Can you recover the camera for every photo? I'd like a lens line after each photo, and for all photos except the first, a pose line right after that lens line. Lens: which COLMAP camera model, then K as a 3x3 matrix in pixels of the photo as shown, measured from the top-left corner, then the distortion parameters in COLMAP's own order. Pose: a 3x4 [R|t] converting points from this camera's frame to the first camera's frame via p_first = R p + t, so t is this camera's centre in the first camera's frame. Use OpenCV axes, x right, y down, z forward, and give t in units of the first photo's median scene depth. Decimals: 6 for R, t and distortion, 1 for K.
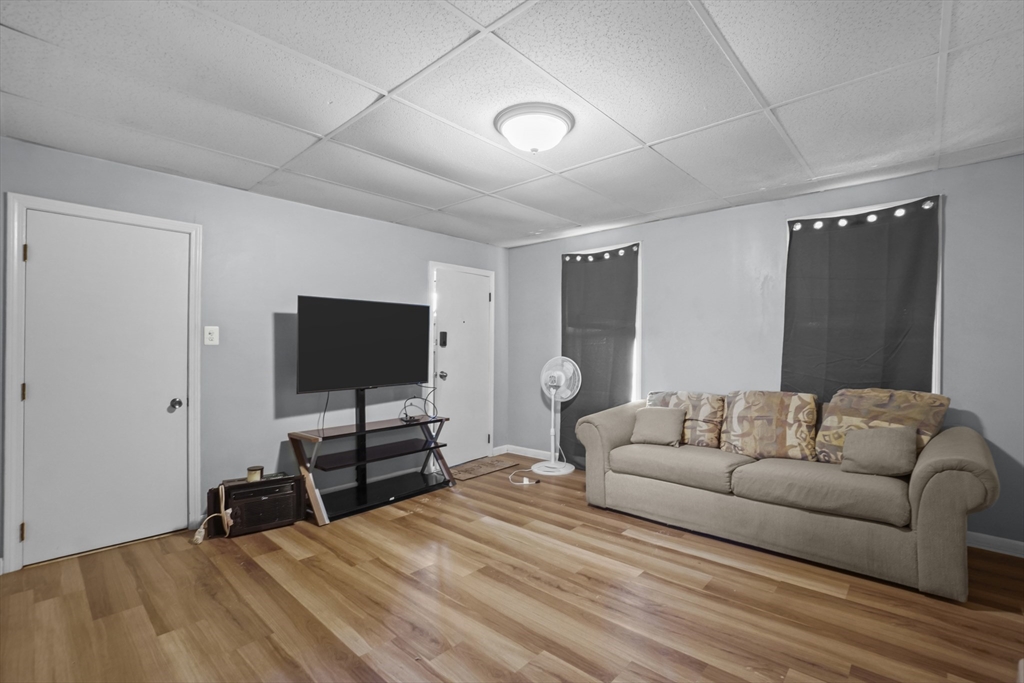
lens RADIAL K [[462.4, 0, 511.8], [0, 462.4, 345.1], [0, 0, 1]] dist [-0.000736, -0.000067]
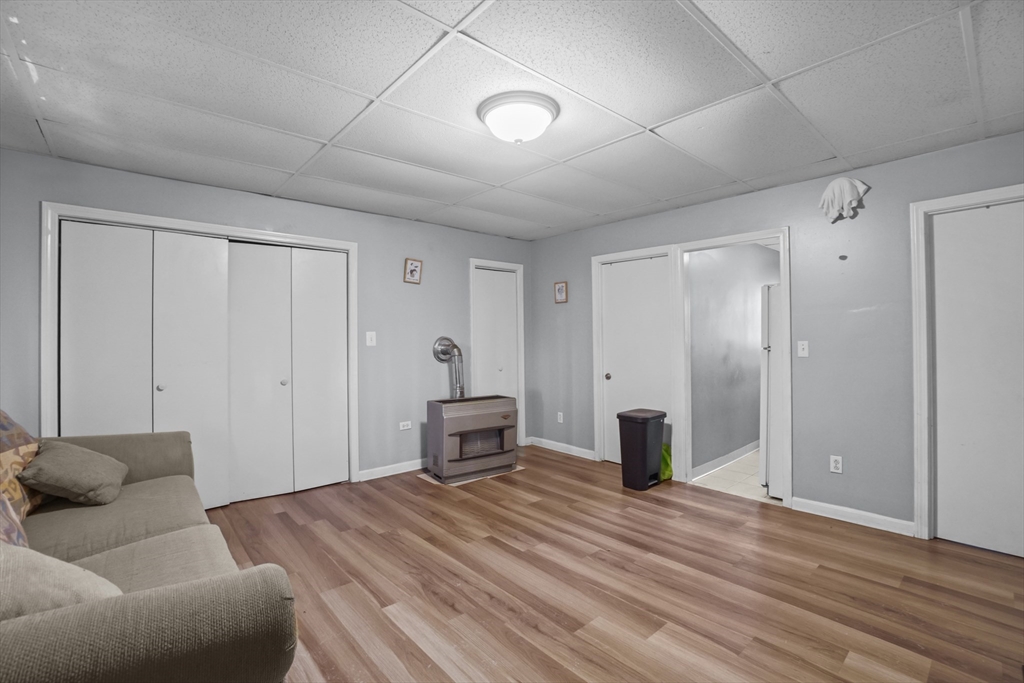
lens RADIAL K [[462.4, 0, 514.2], [0, 462.4, 337.3], [0, 0, 1]] dist [-0.000736, -0.000067]
pose [[-0.994941, 0.001785, 0.100443, -0.038001], [0.001229, 0.999984, -0.005598, 0.001919], [-0.100451, -0.005446, -0.994927, 1.884077]]
